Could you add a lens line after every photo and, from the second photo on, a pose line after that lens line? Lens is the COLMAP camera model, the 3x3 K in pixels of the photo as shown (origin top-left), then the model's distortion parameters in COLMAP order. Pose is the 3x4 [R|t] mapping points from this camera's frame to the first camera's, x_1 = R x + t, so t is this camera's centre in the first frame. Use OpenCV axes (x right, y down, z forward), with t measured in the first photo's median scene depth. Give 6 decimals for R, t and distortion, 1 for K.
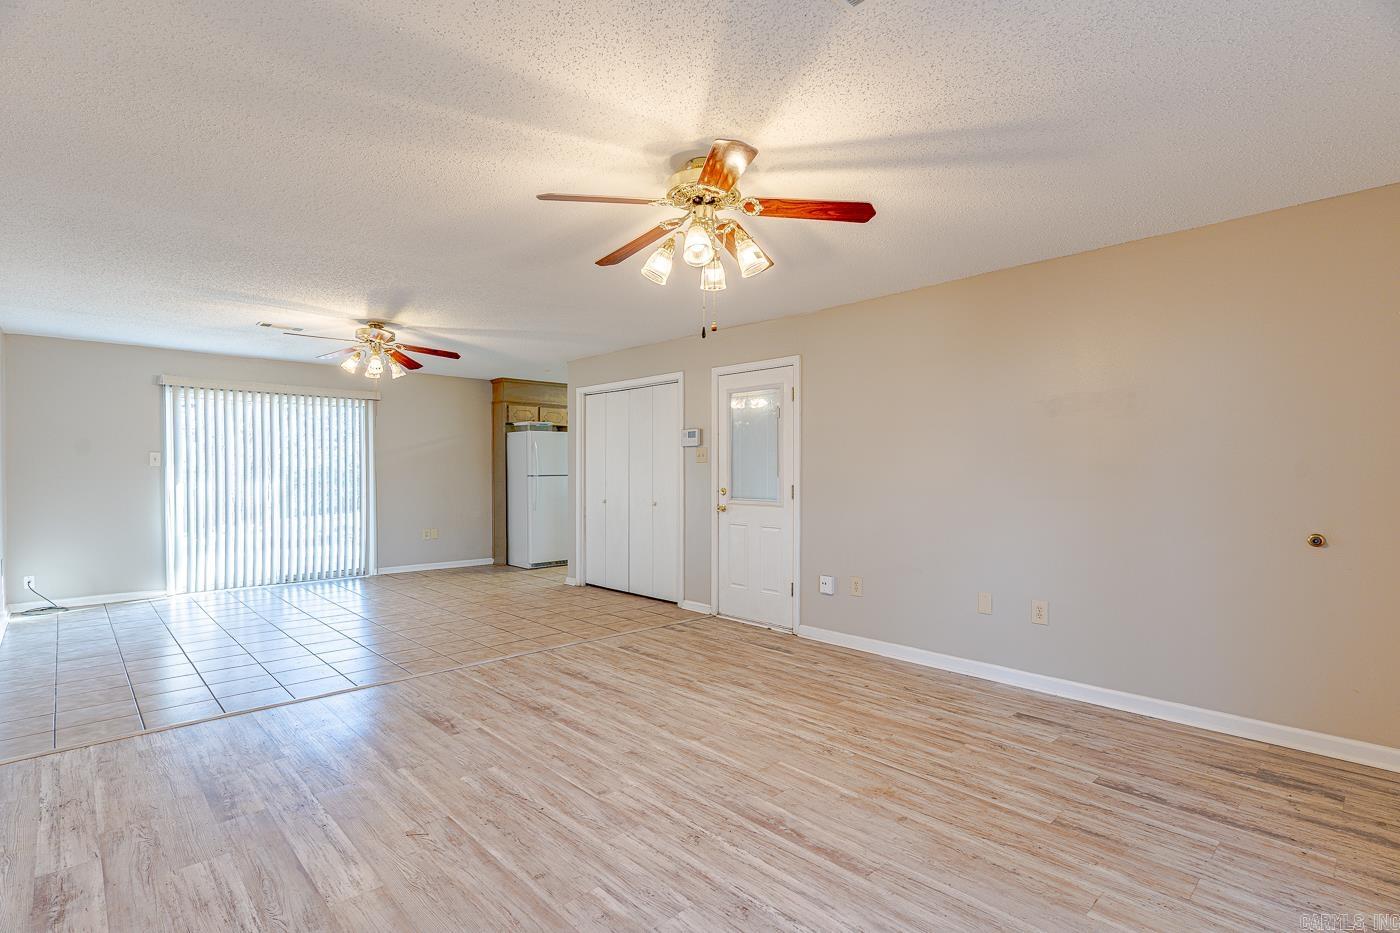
lens RADIAL K [[679.1, 0, 699.2], [0, 679.1, 471.9], [0, 0, 1]] dist [0.004023, 0.001355]
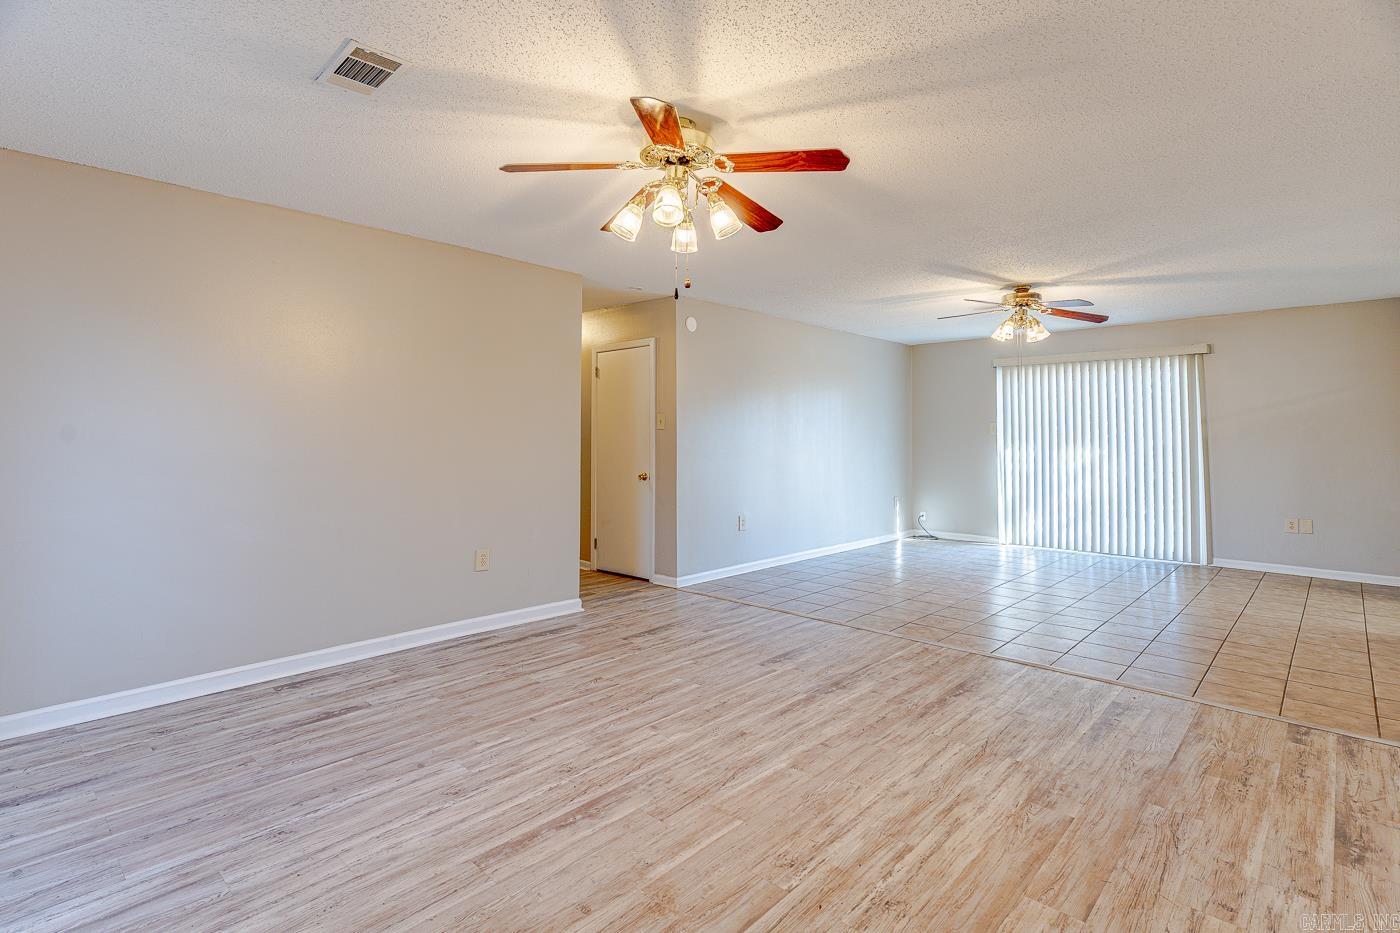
lens RADIAL K [[679.1, 0, 684.4], [0, 679.1, 420.3], [0, 0, 1]] dist [0.004023, 0.001355]
pose [[0.046037, -0.027468, -0.998562, 0.714135], [-0.002621, 0.999615, -0.027618, 0.001522], [0.998936, 0.003889, 0.045948, 0.726931]]
